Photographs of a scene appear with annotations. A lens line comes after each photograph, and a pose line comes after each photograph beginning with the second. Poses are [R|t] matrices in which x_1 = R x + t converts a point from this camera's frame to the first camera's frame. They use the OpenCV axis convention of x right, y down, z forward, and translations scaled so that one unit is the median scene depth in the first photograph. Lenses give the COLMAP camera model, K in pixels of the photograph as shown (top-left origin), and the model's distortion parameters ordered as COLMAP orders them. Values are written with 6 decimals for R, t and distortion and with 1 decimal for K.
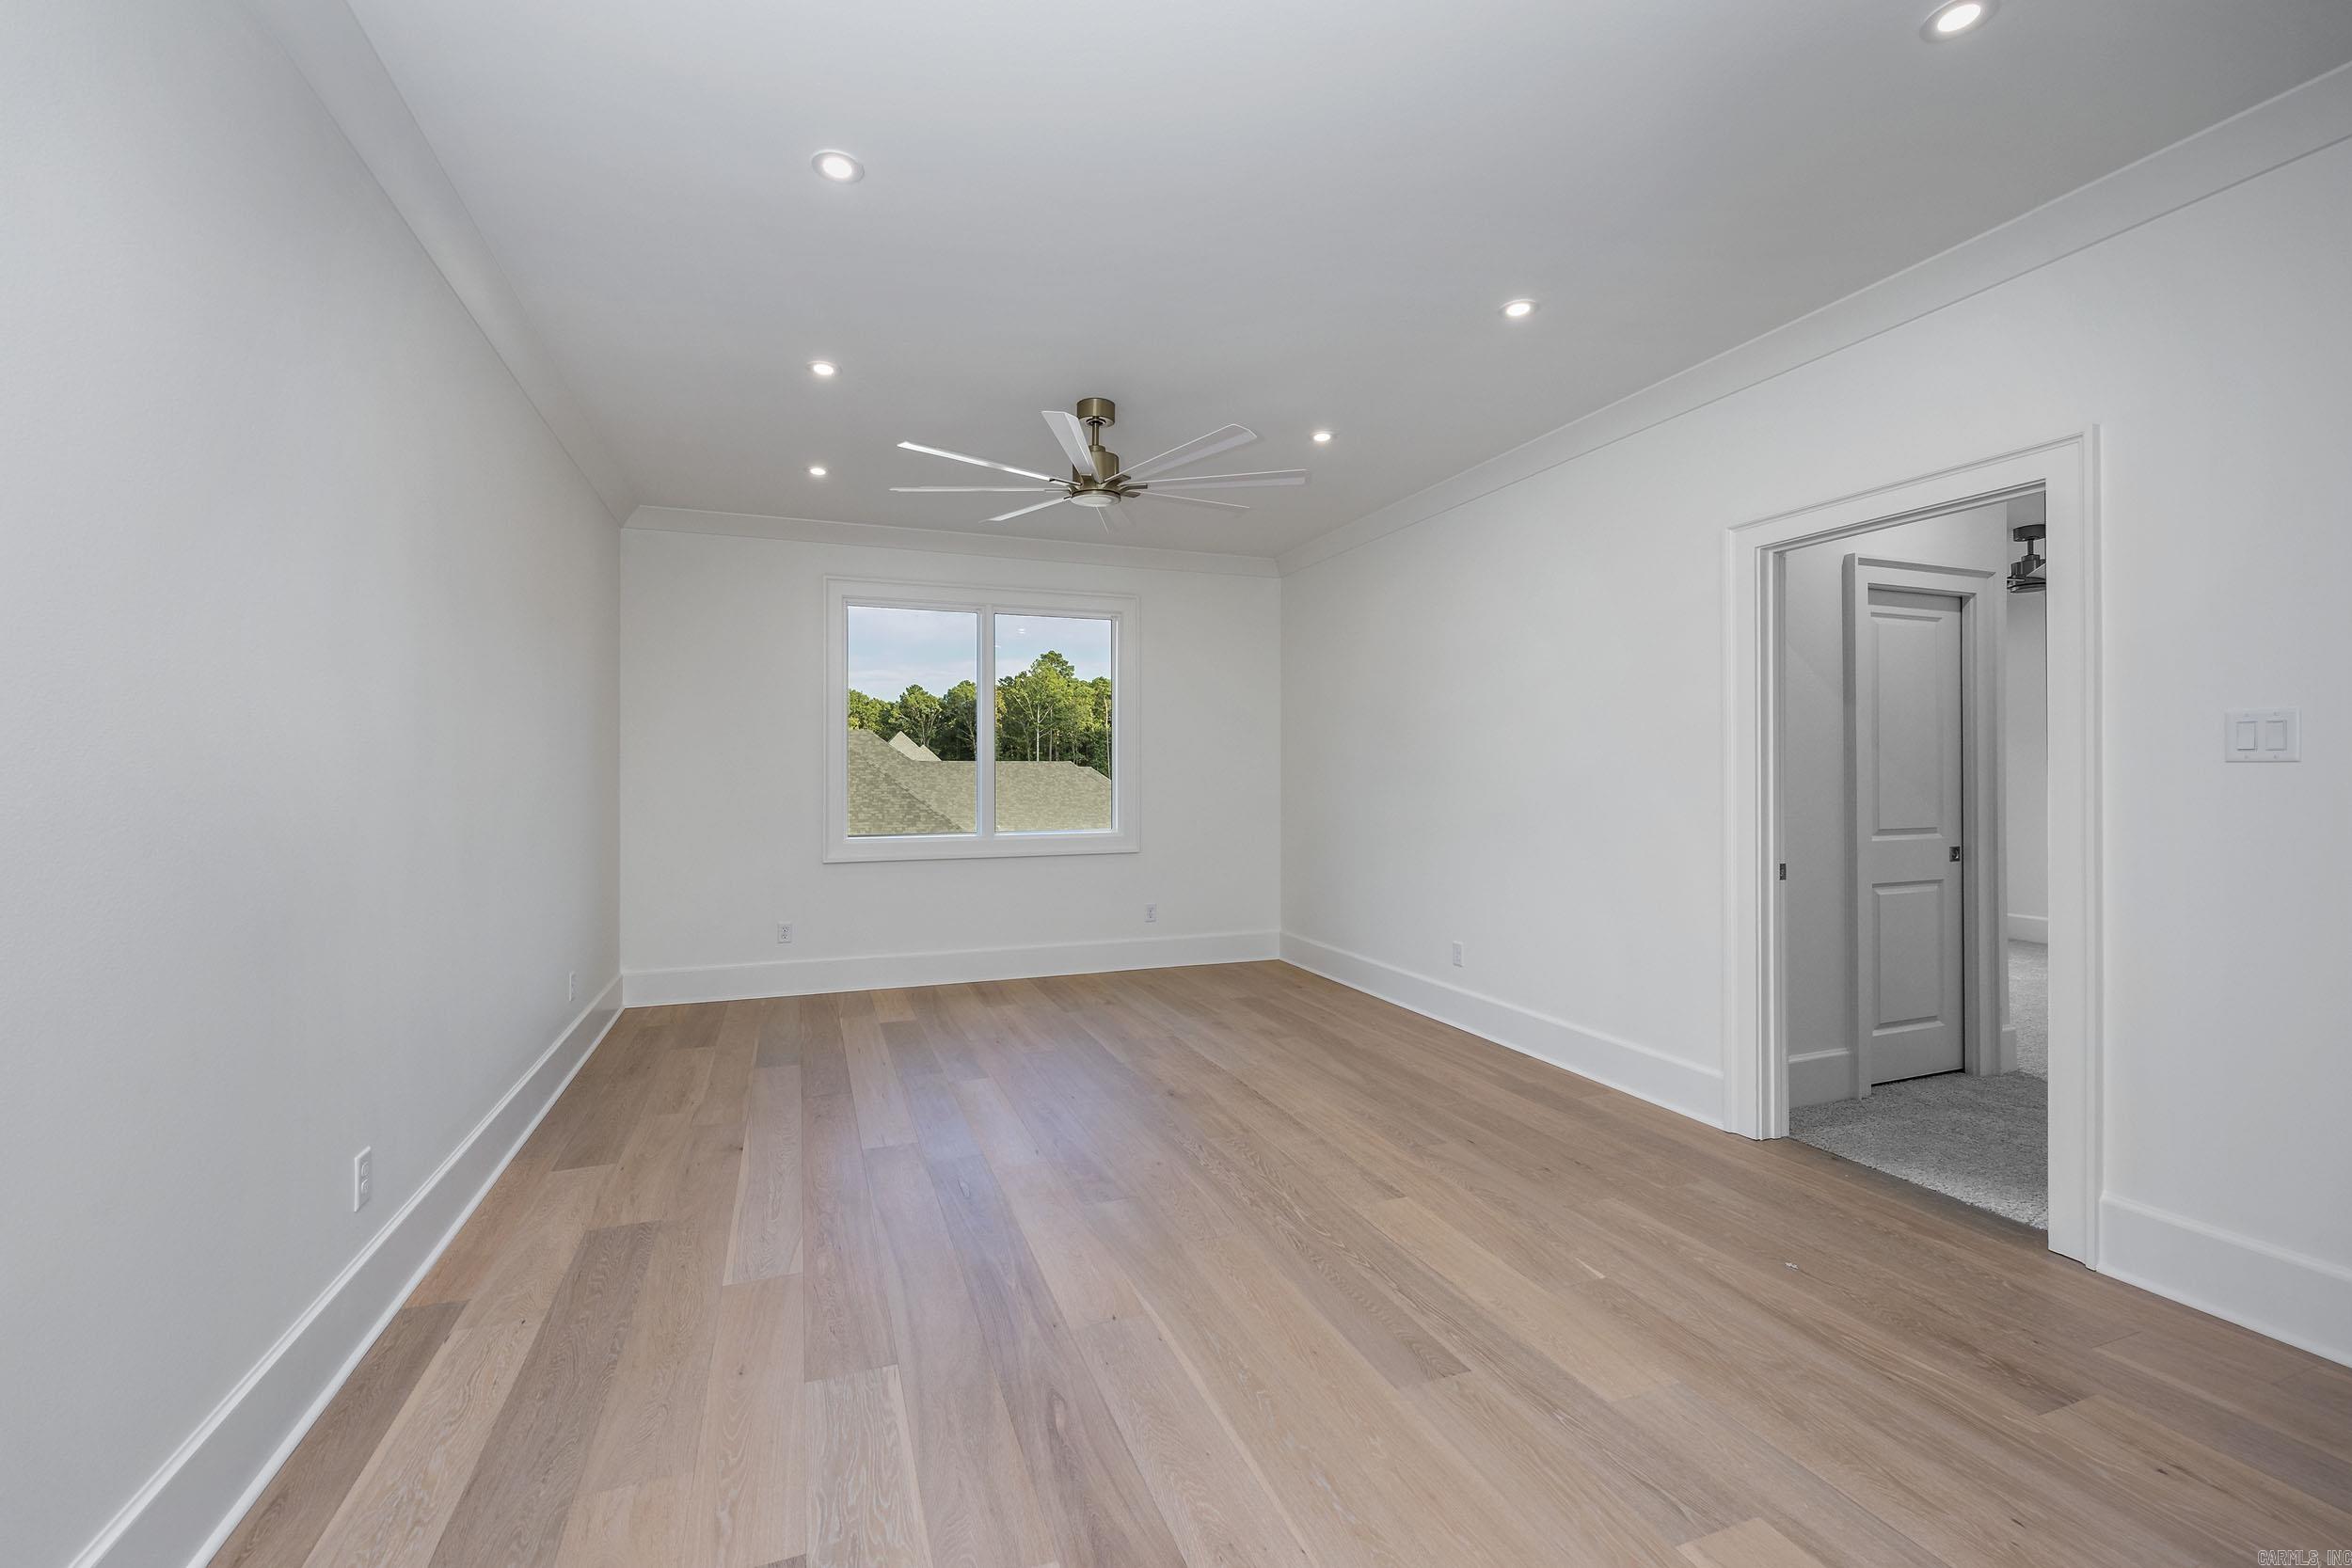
lens RADIAL K [[961.0, 0, 1156.9], [0, 961.0, 781.2], [0, 0, 1]] dist [0.002571, -0.000599]
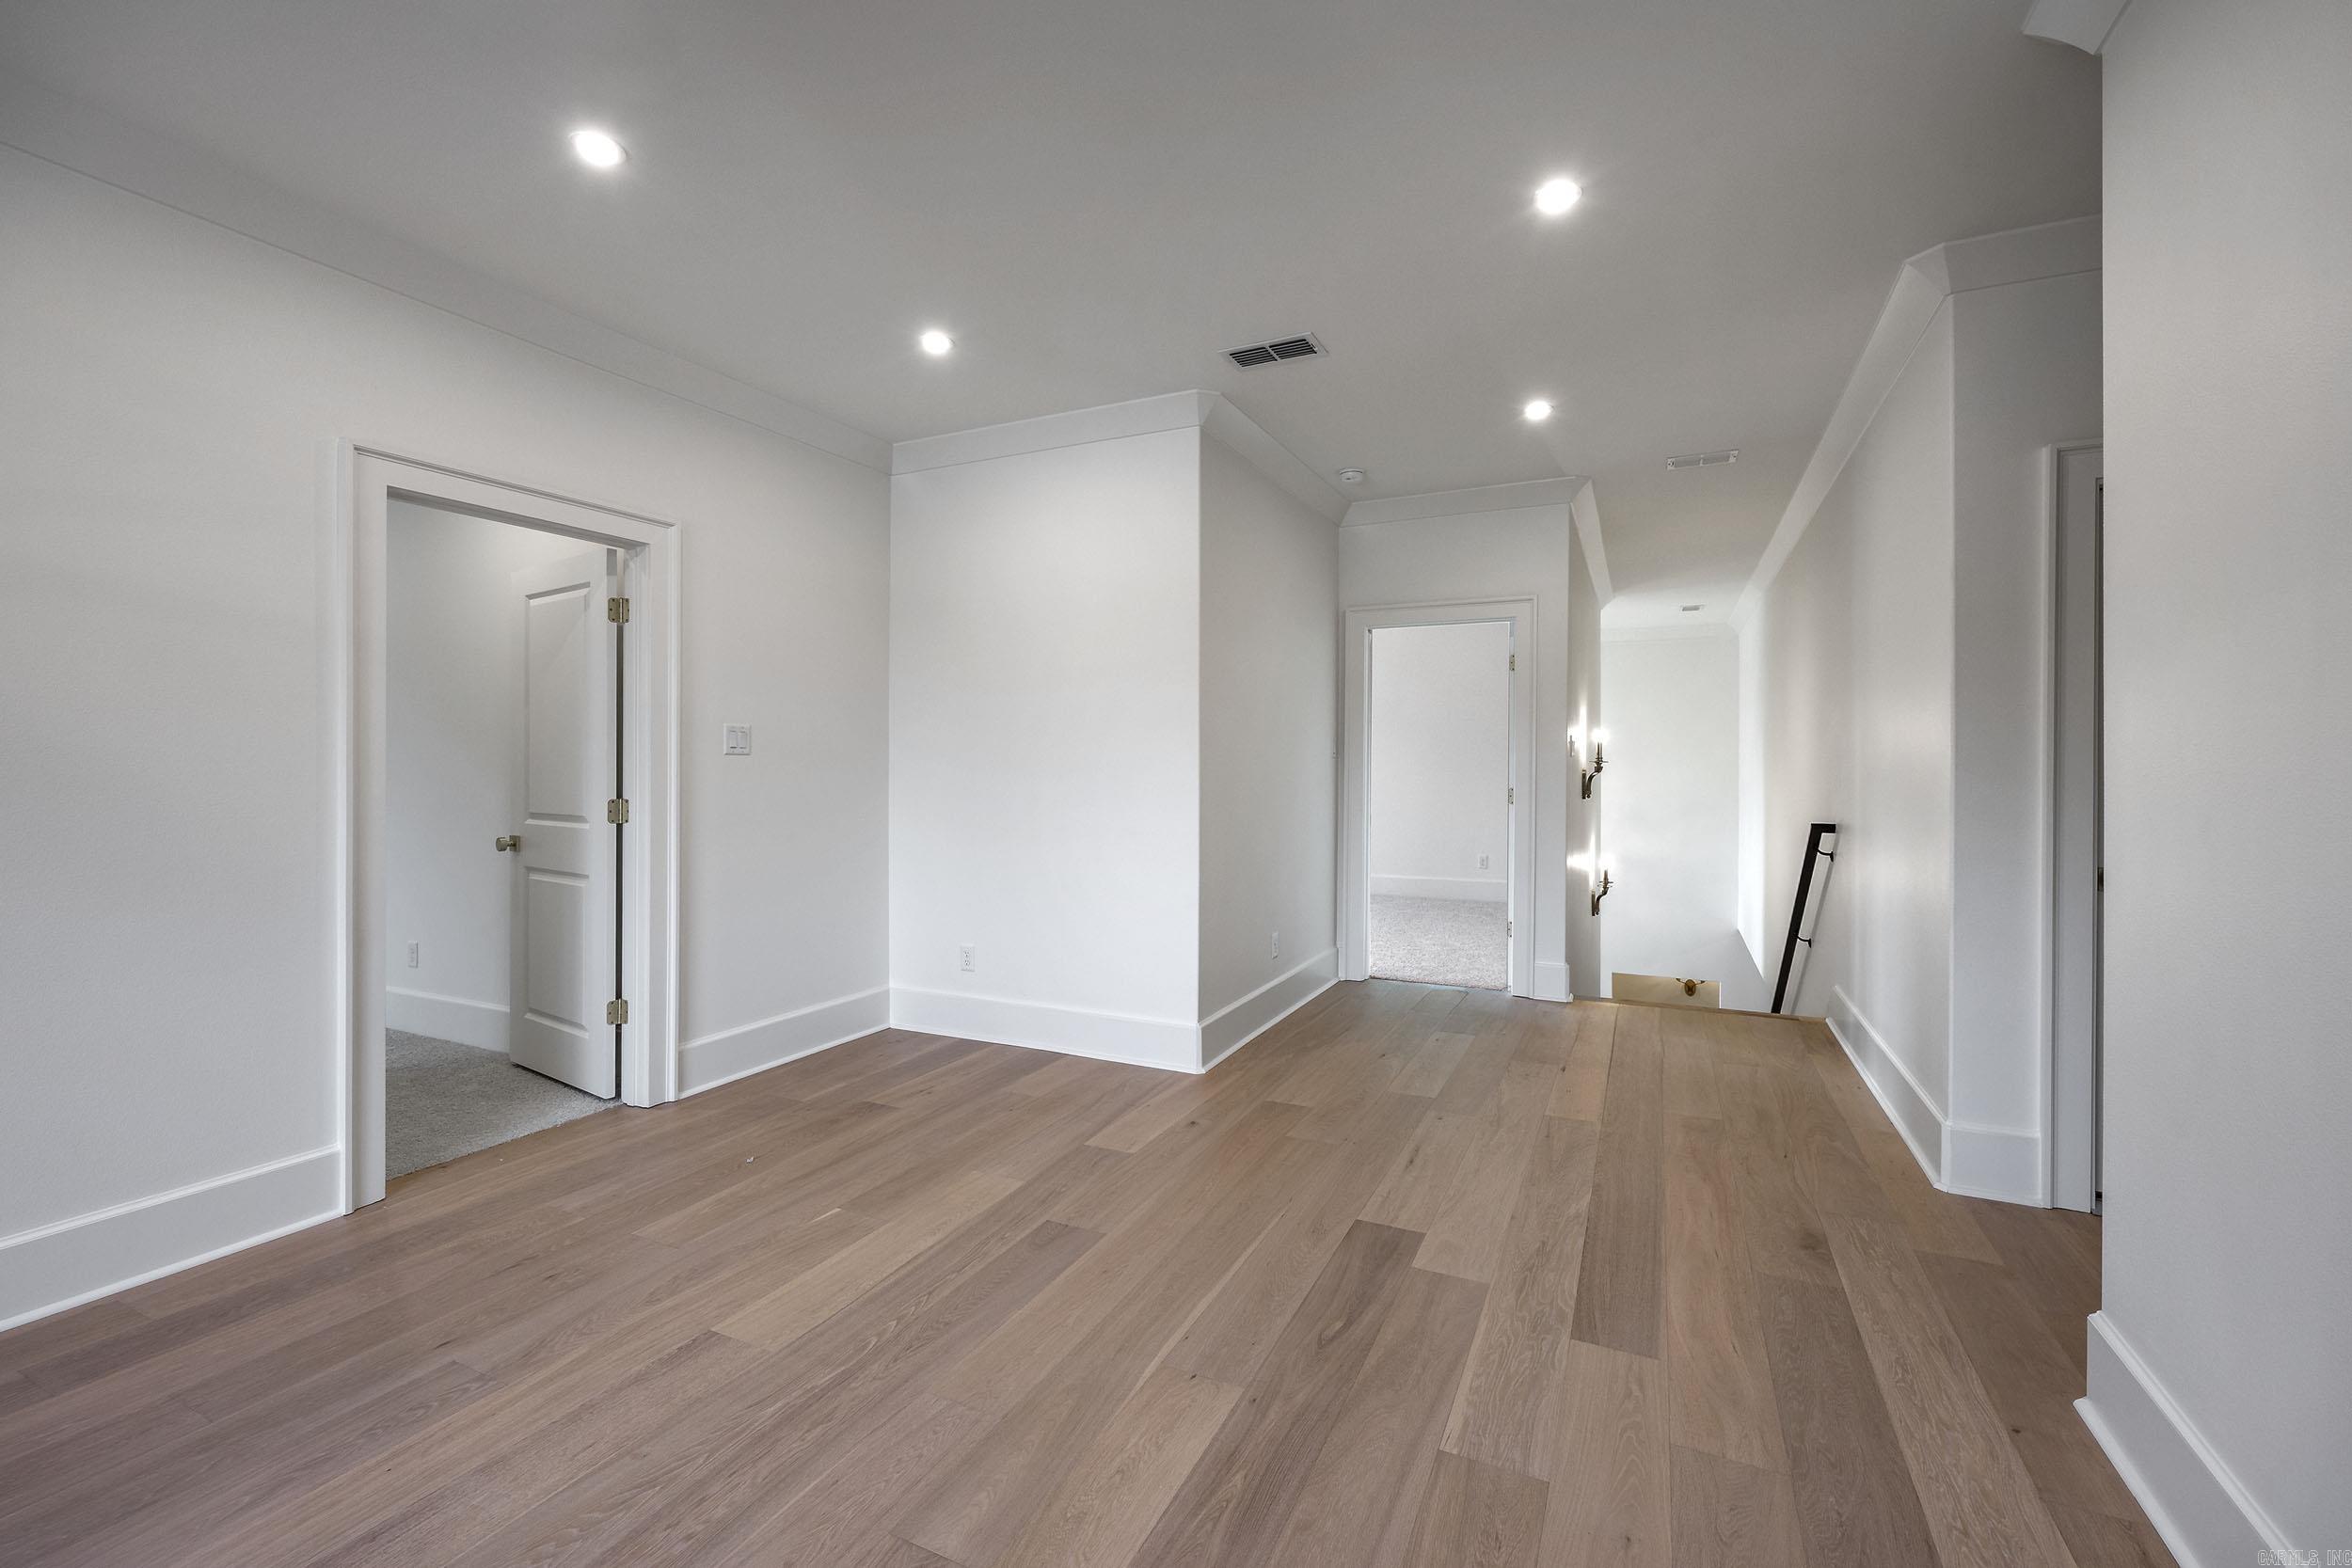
lens RADIAL K [[961.0, 0, 1161.5], [0, 961.0, 771.2], [0, 0, 1]] dist [0.002571, -0.000599]
pose [[-0.674490, -0.004402, 0.738271, -0.617888], [0.001535, 0.999972, 0.007365, -0.001575], [-0.738282, 0.006101, -0.674464, 1.482788]]
